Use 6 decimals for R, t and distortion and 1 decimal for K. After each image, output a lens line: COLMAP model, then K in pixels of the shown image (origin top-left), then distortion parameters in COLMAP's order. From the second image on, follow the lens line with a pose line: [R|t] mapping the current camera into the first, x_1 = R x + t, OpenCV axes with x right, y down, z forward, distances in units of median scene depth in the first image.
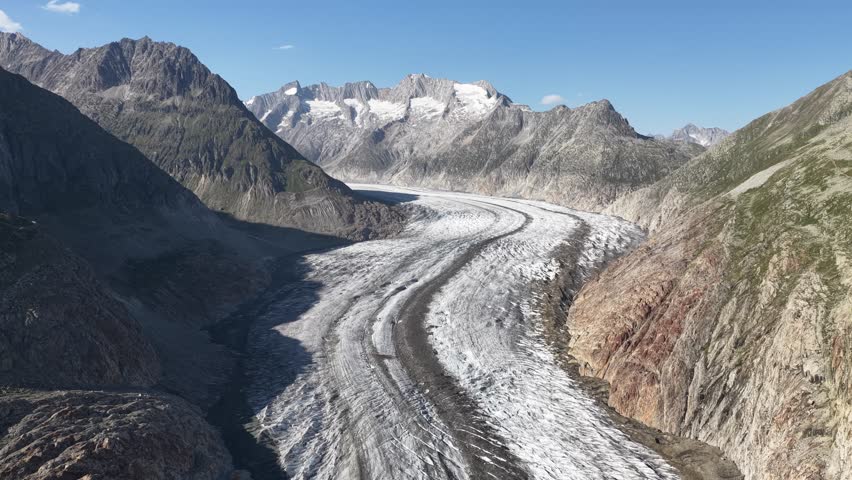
lens RADIAL K [[724.1, 0, 424.7], [0, 724.1, 261.4], [0, 0, 1]] dist [0.001359, 0.007829]
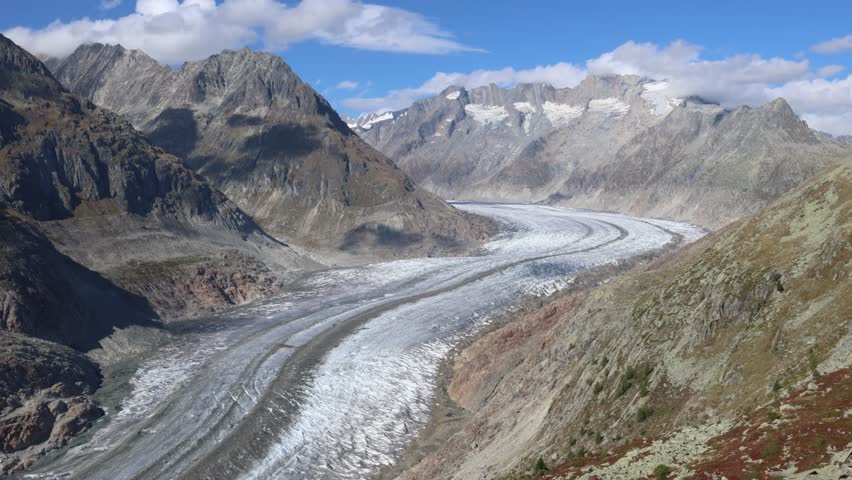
lens RADIAL K [[943.0, 0, 442.4], [0, 943.0, 241.9], [0, 0, 1]] dist [-0.071724, 0.004594]
pose [[0.966665, 0.012544, -0.255738, 0.132652], [-0.030832, 0.997234, -0.067631, 0.015877], [0.254182, 0.073261, 0.964378, -0.076335]]
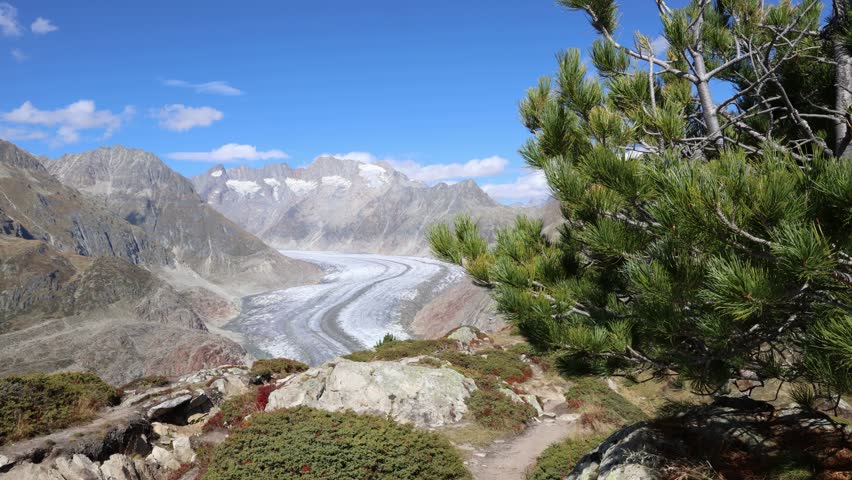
lens RADIAL K [[724.1, 0, 424.7], [0, 724.1, 261.4], [0, 0, 1]] dist [0.001359, 0.007829]
pose [[0.992160, -0.040384, 0.118267, 0.002921], [0.050841, 0.994929, -0.086780, 0.031731], [-0.114163, 0.092113, 0.989183, -0.248614]]
